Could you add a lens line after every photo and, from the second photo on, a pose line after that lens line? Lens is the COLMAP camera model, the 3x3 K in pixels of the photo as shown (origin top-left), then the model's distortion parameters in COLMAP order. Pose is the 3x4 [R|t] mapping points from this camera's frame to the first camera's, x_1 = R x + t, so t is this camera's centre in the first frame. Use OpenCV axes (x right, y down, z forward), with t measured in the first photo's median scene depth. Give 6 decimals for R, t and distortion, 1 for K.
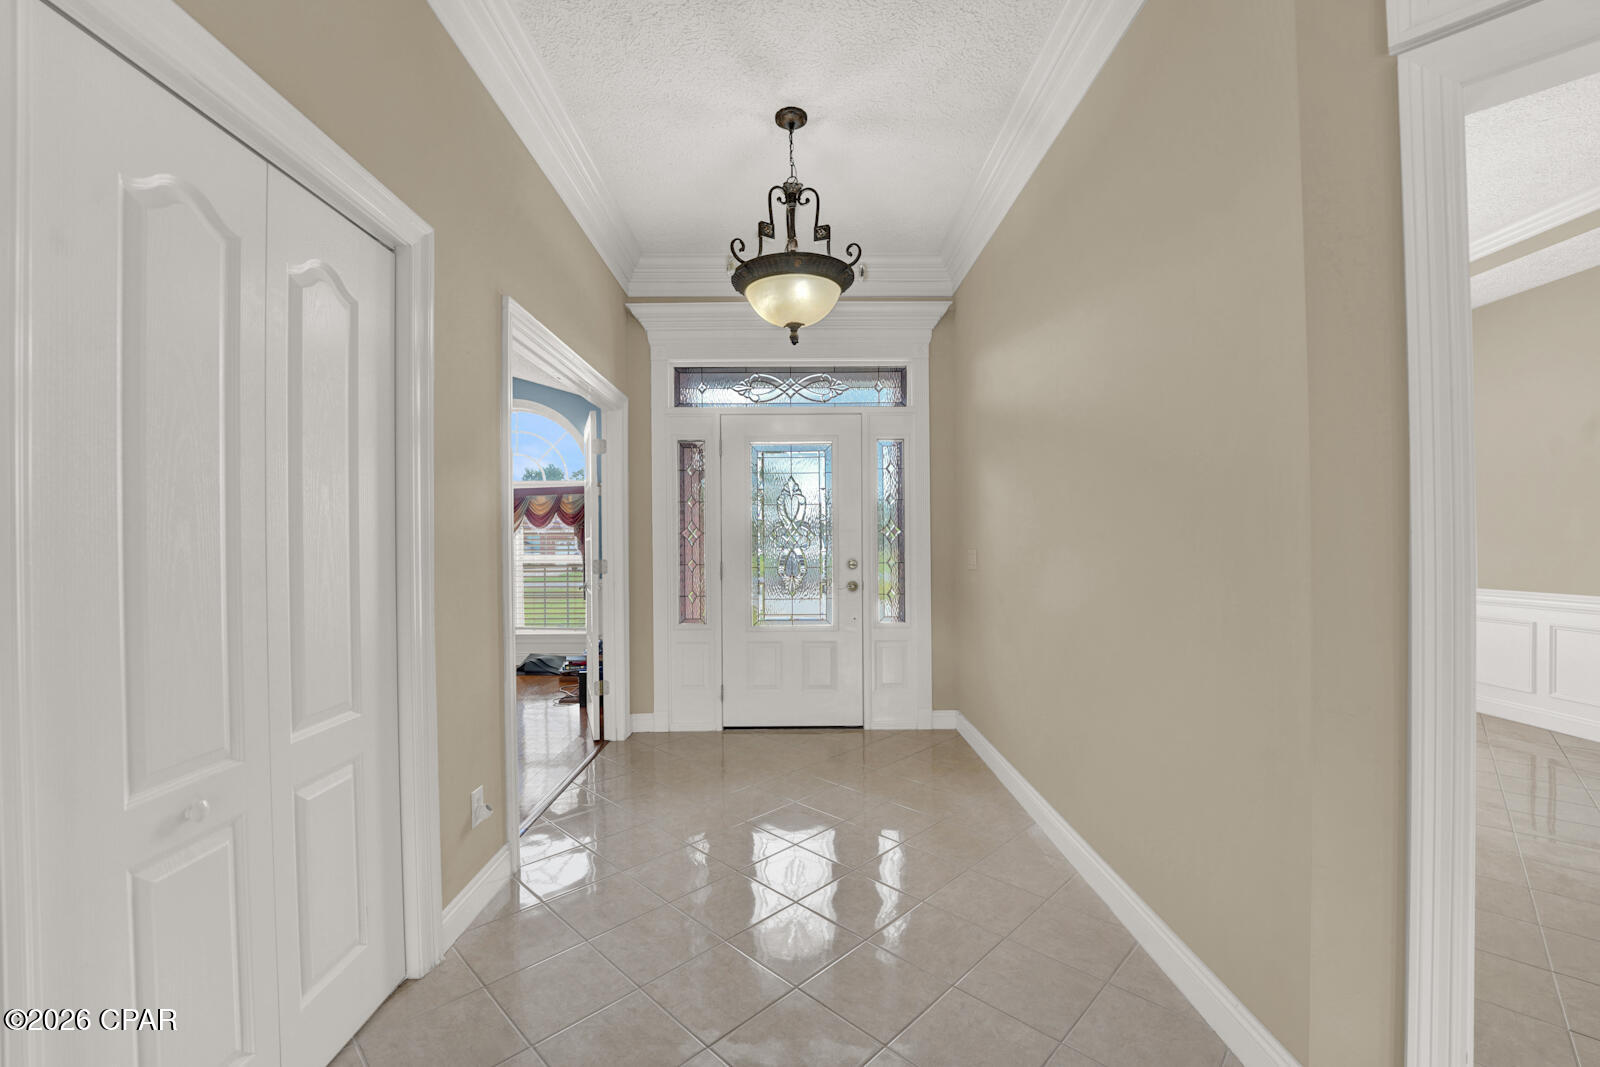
lens RADIAL K [[658.0, 0, 795.7], [0, 658.0, 538.1], [0, 0, 1]] dist [-0.027760, 0.000483]
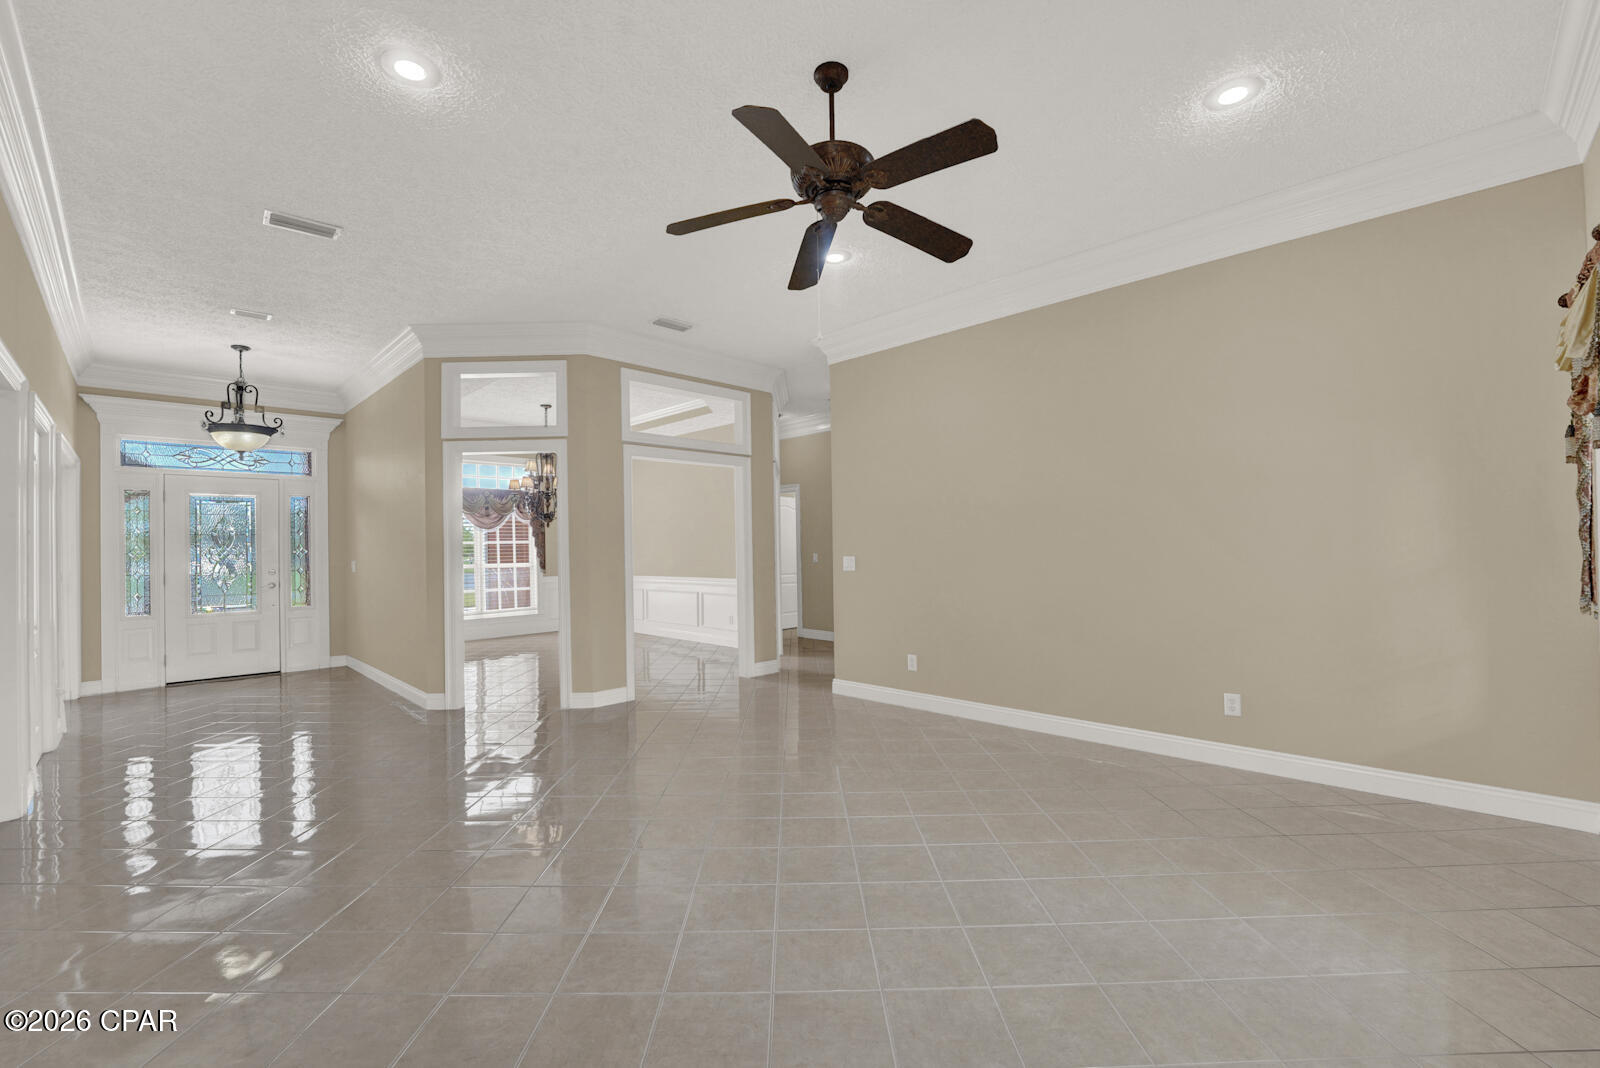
lens RADIAL K [[658.0, 0, 795.7], [0, 658.0, 538.6], [0, 0, 1]] dist [-0.027760, 0.000483]
pose [[0.704532, 0.001973, 0.709670, -0.135820], [0.011587, 0.999831, -0.014283, -0.003982], [-0.709578, 0.018286, 0.704390, -1.053910]]
